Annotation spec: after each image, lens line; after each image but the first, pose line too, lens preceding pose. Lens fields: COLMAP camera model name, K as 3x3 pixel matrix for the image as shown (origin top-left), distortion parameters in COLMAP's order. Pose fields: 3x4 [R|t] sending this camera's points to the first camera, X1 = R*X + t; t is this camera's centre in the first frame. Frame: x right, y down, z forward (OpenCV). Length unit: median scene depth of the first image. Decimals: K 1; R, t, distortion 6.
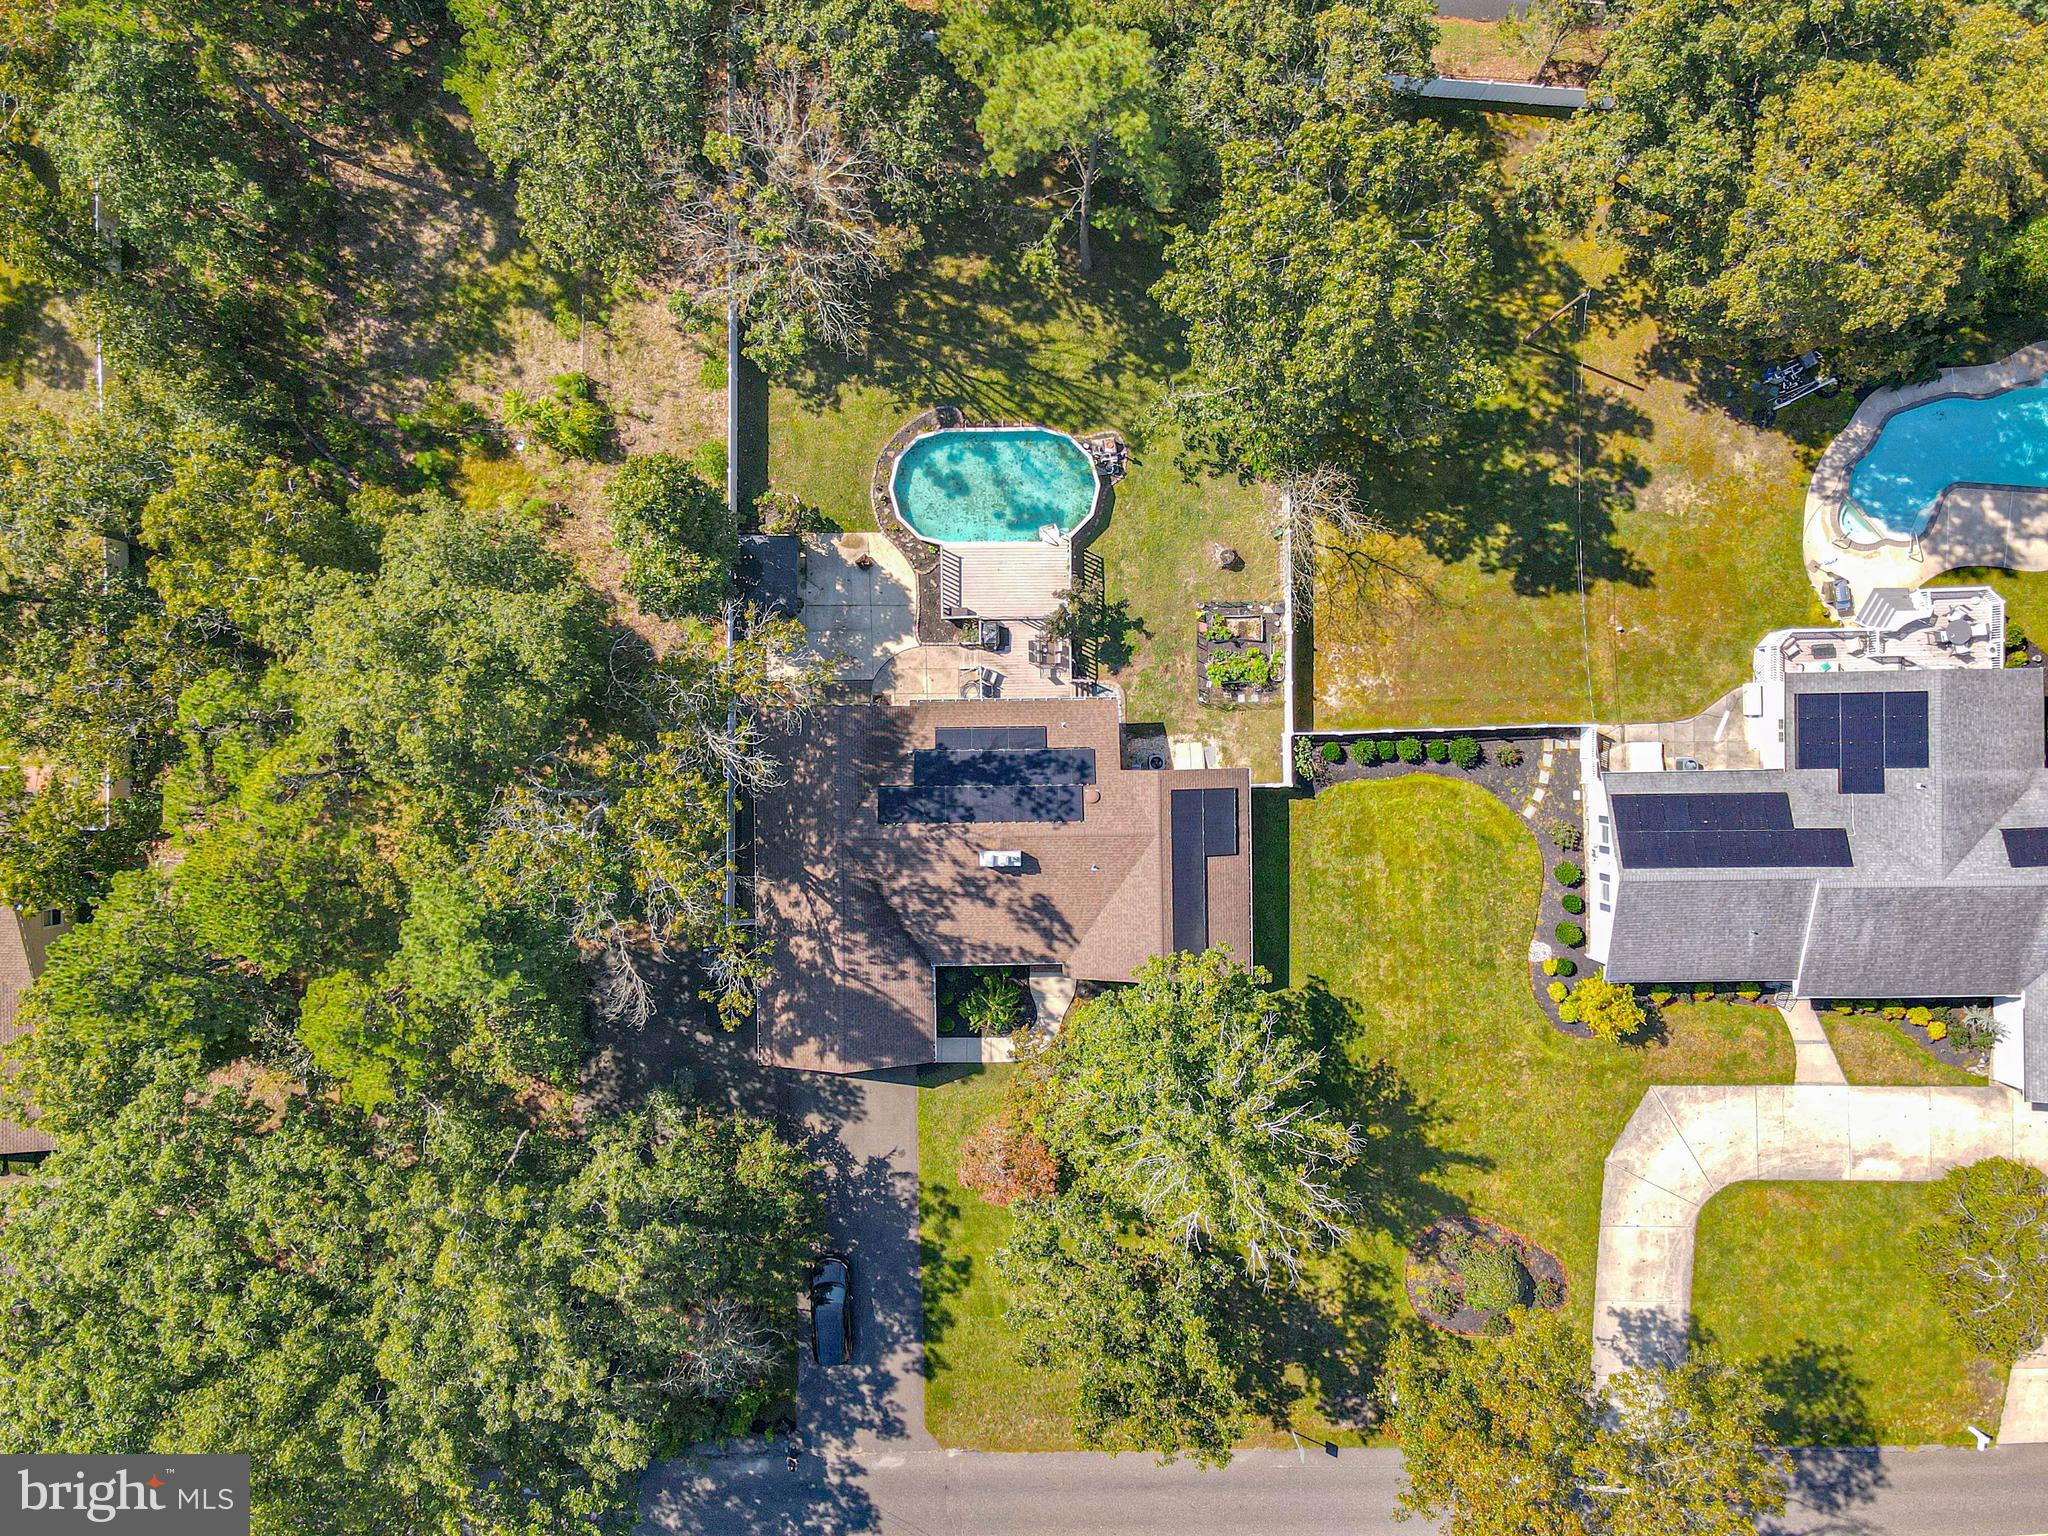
lens RADIAL K [[1454.9, 0, 1027.1], [0, 1454.9, 772.7], [0, 0, 1]] dist [-0.017555, 0.040945]
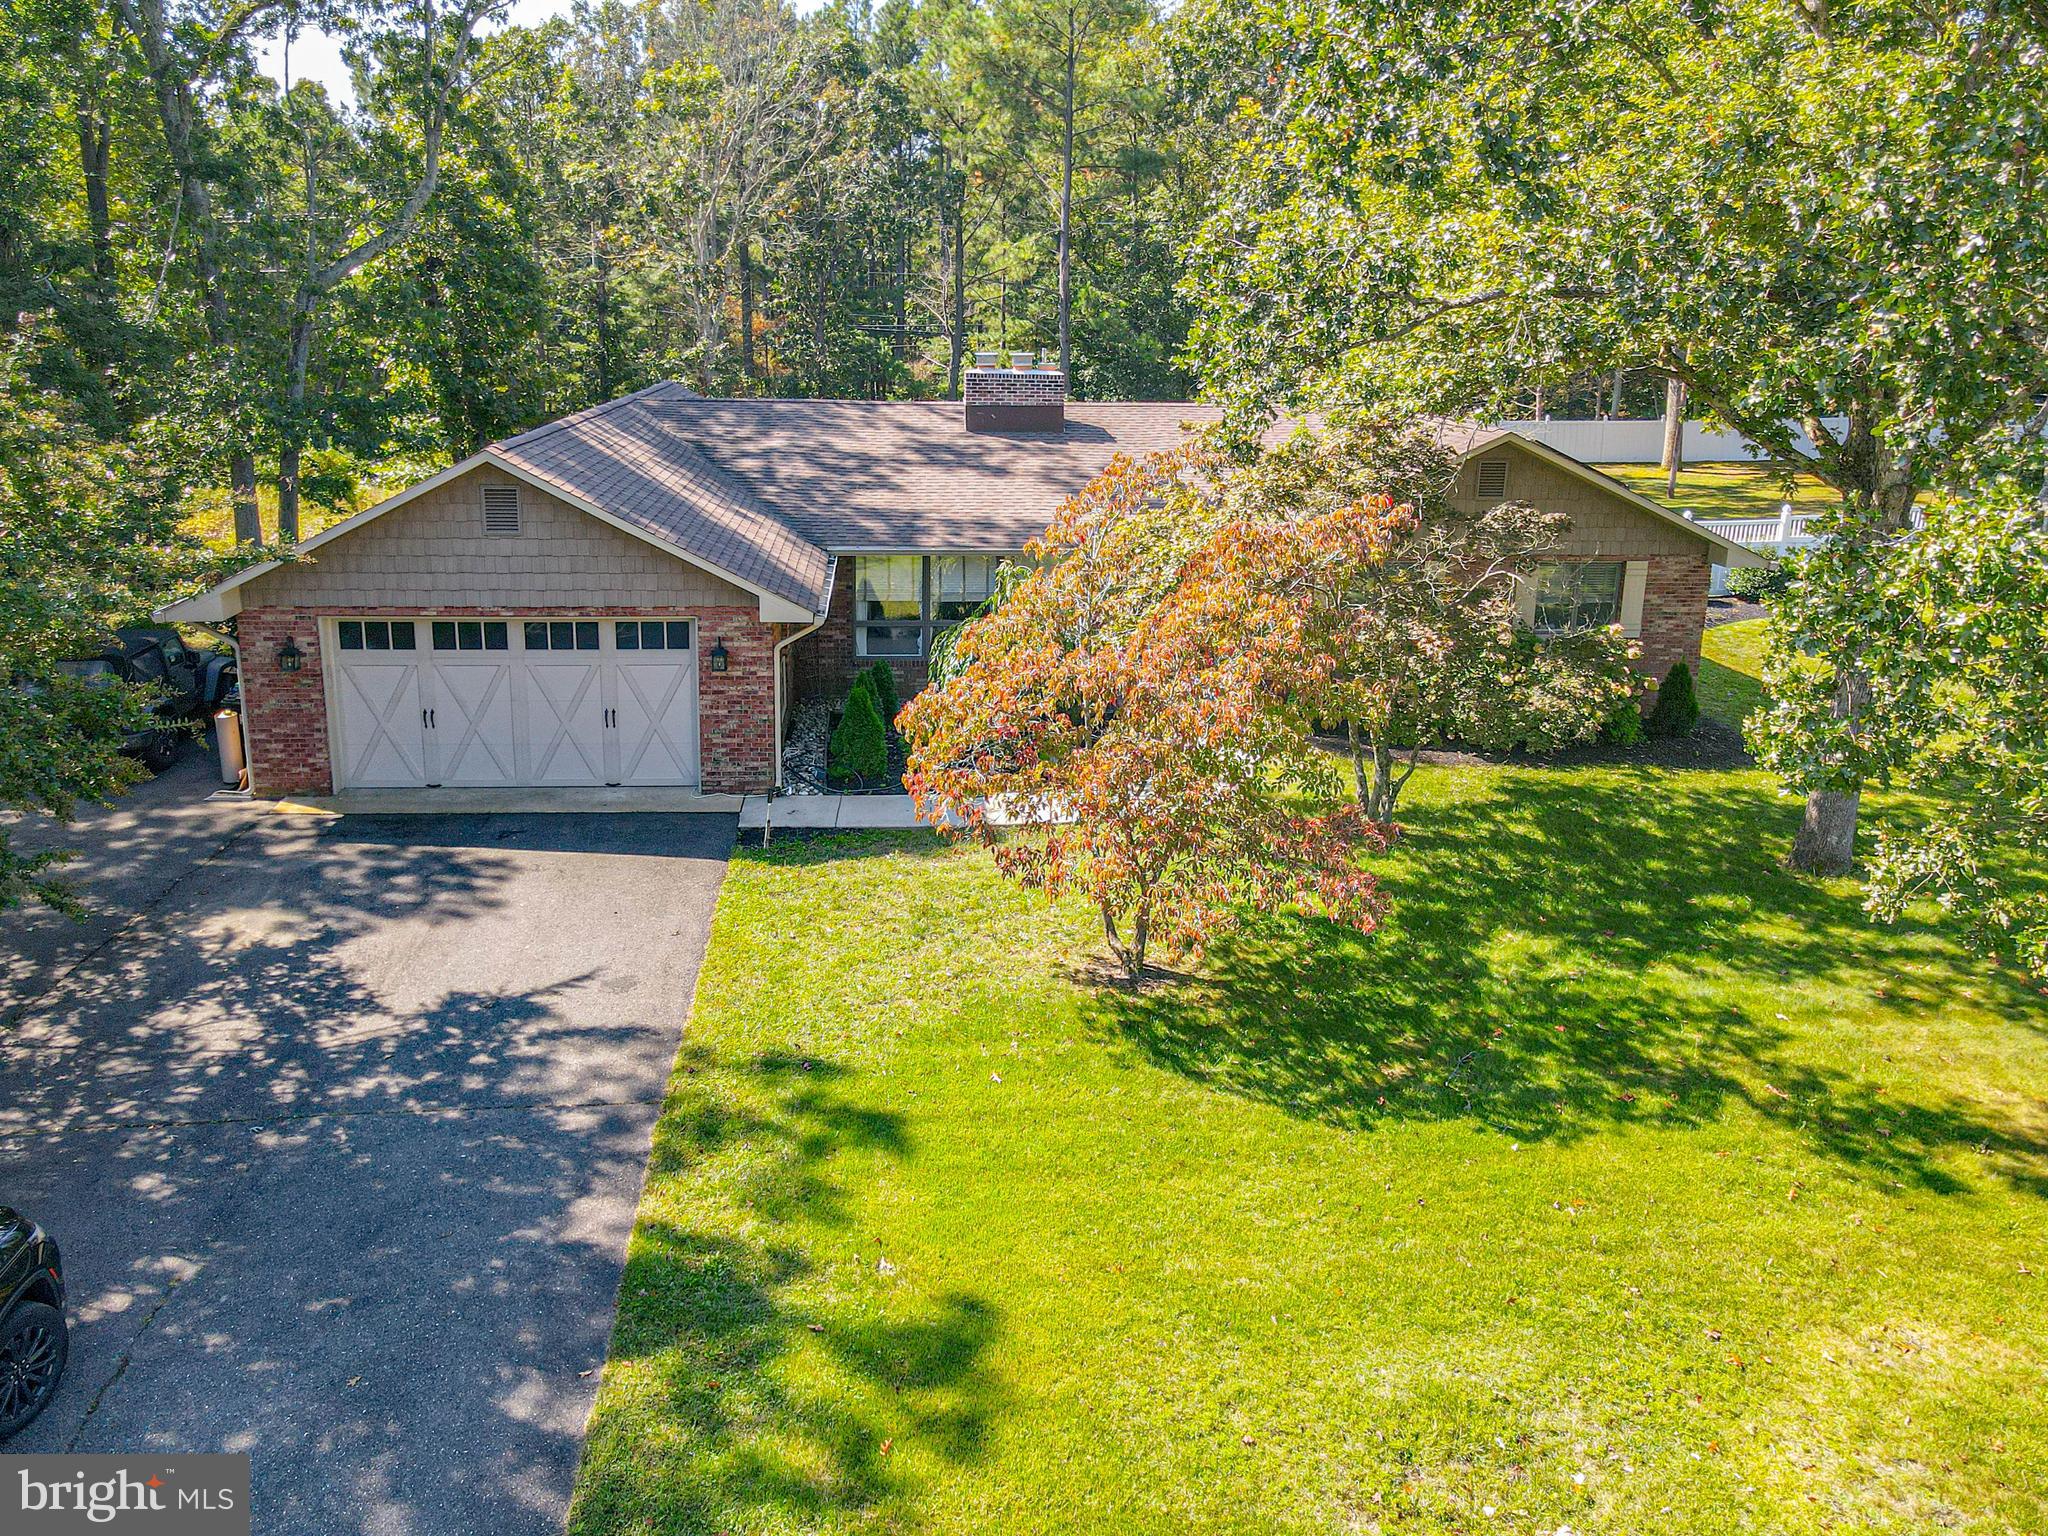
lens RADIAL K [[1454.9, 0, 1029.9], [0, 1454.9, 746.3], [0, 0, 1]] dist [-0.017555, 0.040945]
pose [[0.996791, -0.016898, 0.078242, -0.045138], [0.079891, 0.270816, -0.959310, 0.457057], [-0.004978, 0.962483, 0.271297, 0.921310]]
